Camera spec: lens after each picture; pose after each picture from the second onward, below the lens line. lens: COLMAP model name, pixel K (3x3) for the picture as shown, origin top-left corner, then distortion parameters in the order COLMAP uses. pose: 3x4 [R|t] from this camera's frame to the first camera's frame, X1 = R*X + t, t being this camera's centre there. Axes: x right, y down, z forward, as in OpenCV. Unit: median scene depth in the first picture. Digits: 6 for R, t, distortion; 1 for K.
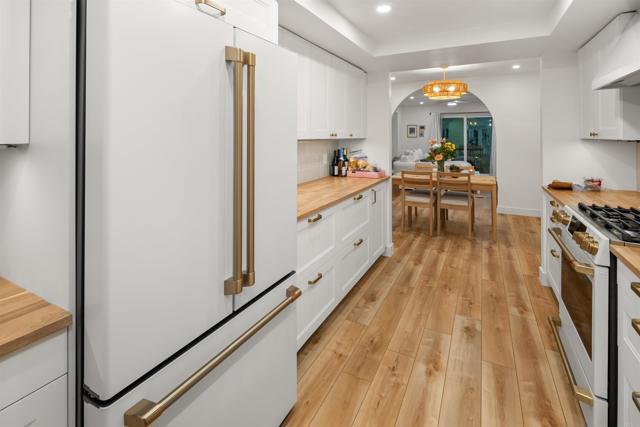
lens RADIAL K [[310.4, 0, 319.8], [0, 310.4, 134.8], [0, 0, 1]] dist [-0.001028, -0.000768]
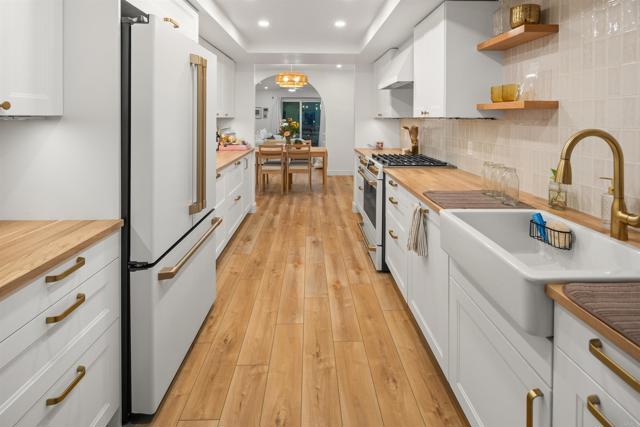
lens RADIAL K [[310.4, 0, 319.8], [0, 310.4, 134.8], [0, 0, 1]] dist [-0.001028, -0.000768]
pose [[0.870021, -0.025182, 0.492371, -0.173698], [-0.002872, 0.998419, 0.056138, 0.009699], [-0.493006, -0.050256, 0.868573, -0.228446]]
